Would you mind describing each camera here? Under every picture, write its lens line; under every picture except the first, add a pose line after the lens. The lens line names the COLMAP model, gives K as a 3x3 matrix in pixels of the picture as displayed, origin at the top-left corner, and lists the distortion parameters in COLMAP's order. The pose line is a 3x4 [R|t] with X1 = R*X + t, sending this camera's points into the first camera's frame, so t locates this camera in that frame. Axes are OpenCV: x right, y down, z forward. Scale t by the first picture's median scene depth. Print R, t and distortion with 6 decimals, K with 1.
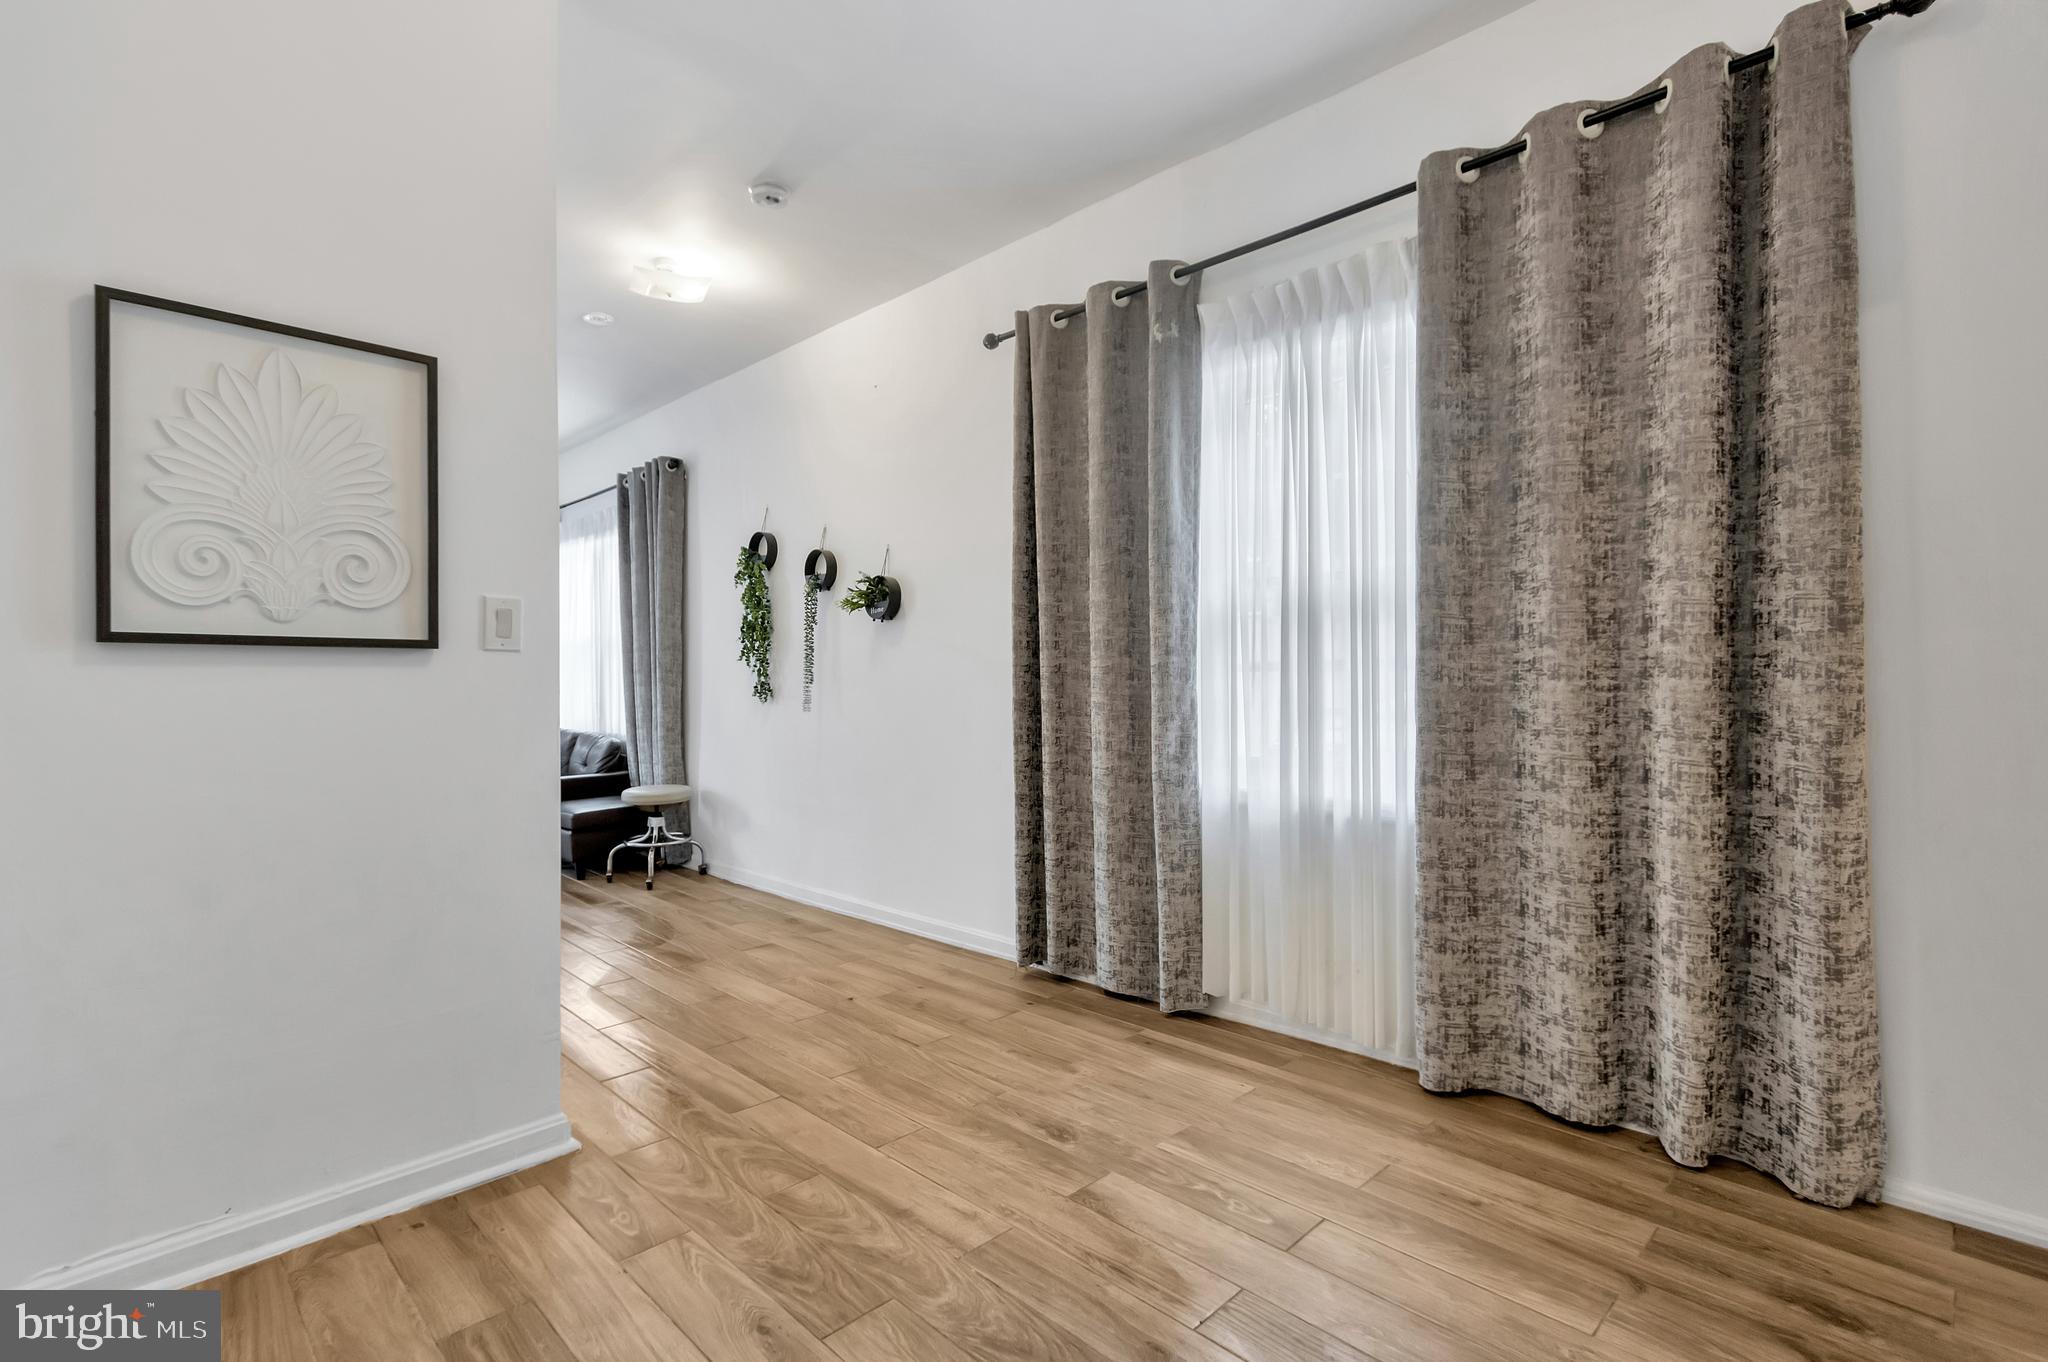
lens RADIAL K [[952.8, 0, 1015.3], [0, 952.8, 671.6], [0, 0, 1]] dist [0.008168, -0.003826]
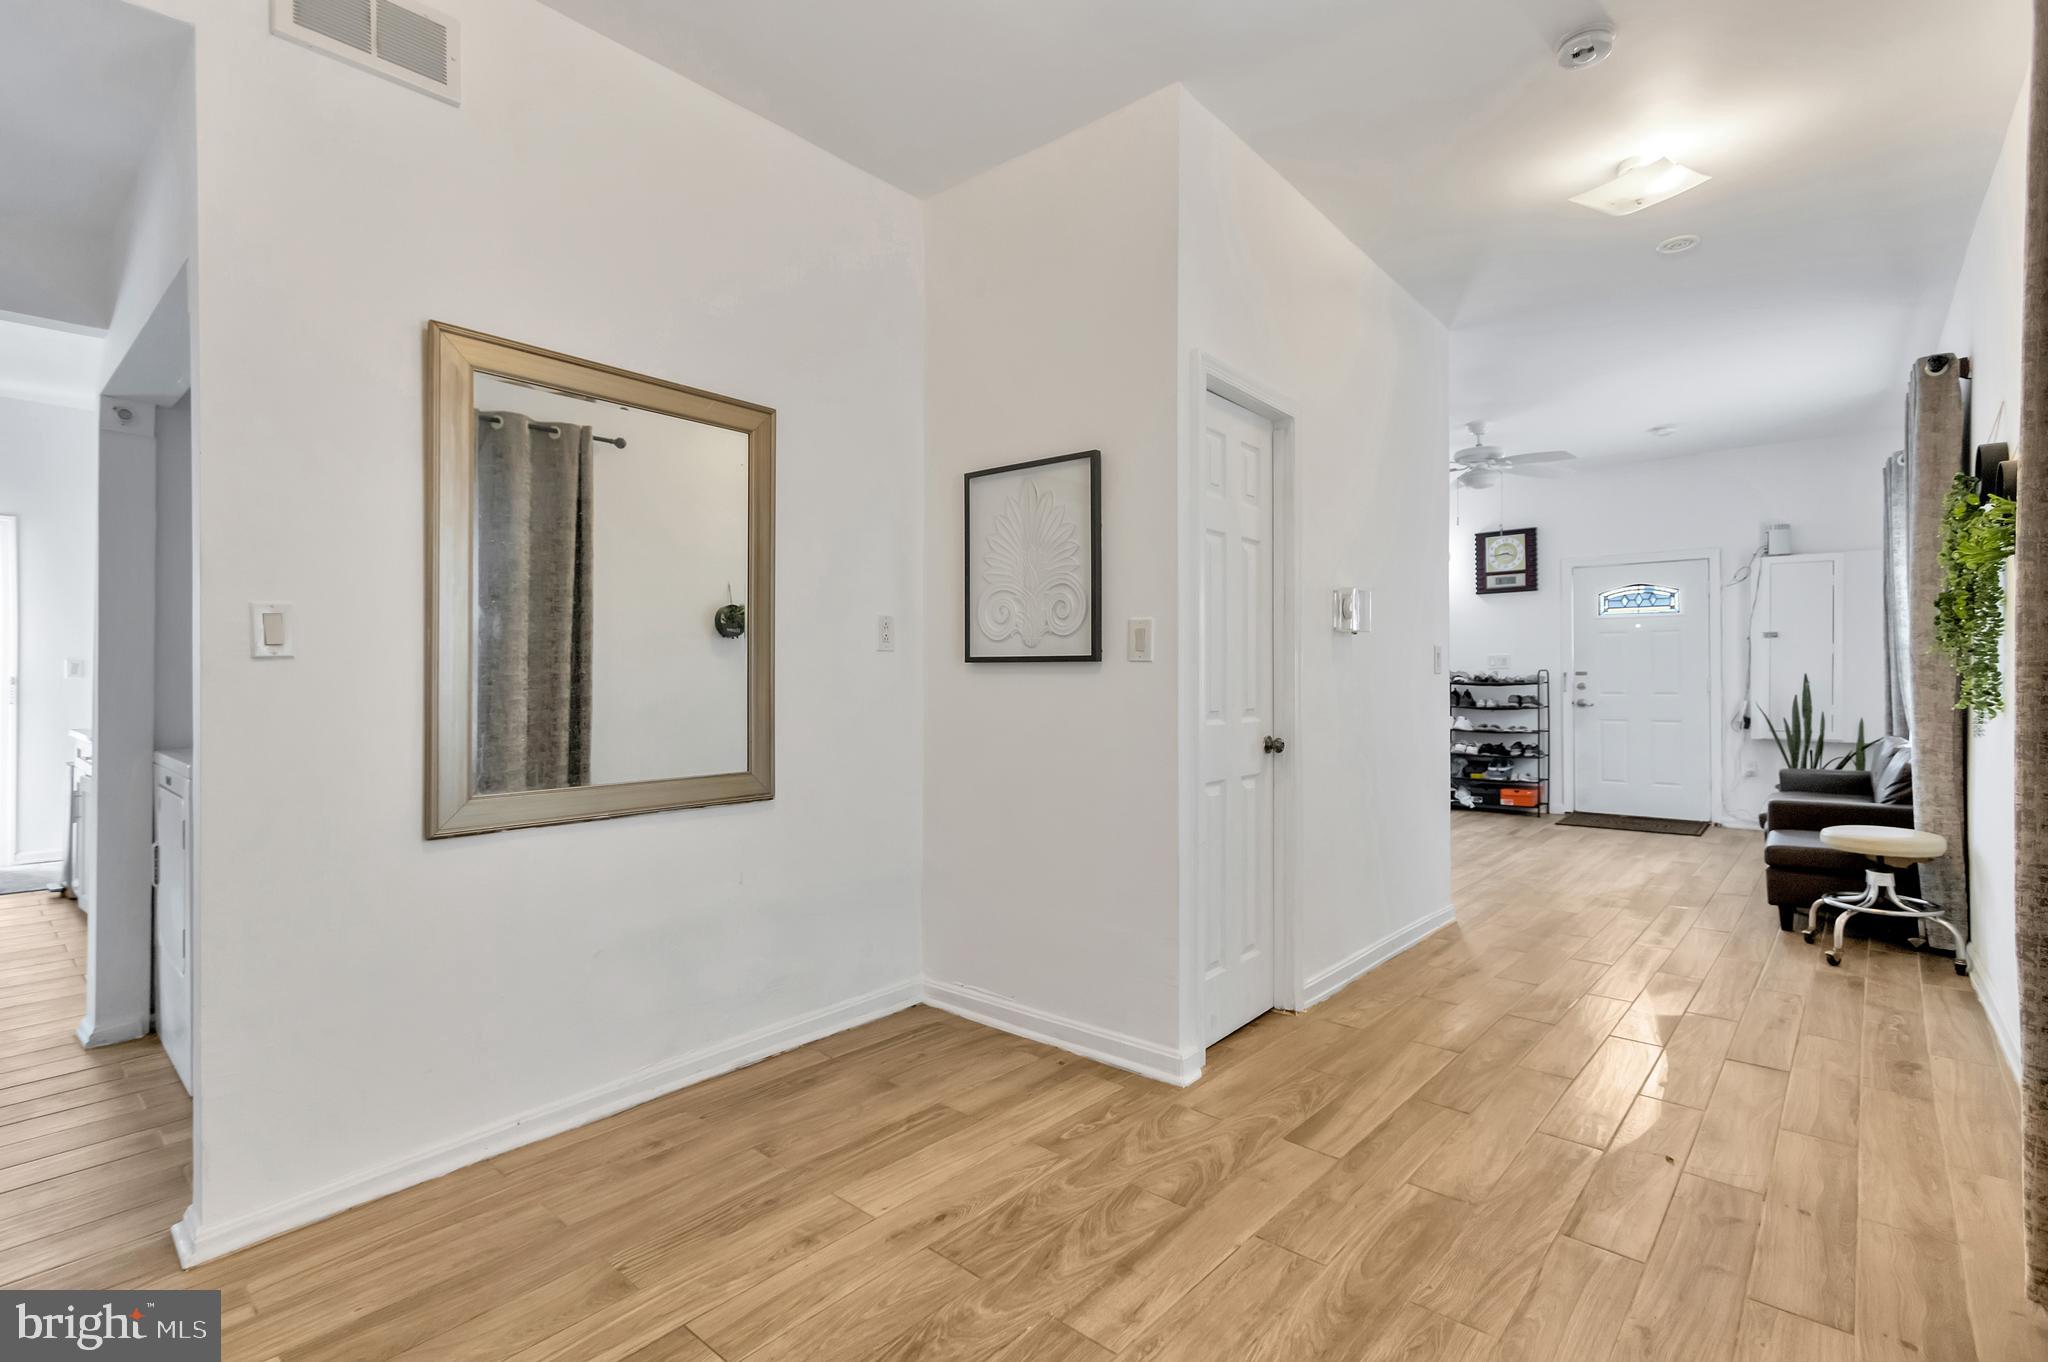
lens RADIAL K [[952.8, 0, 1026.9], [0, 952.8, 674.7], [0, 0, 1]] dist [0.008168, -0.003826]
pose [[0.073810, 0.006391, -0.997252, 0.740819], [0.007917, 0.999944, 0.006994, -0.015257], [0.997241, -0.008411, 0.073755, 0.782962]]
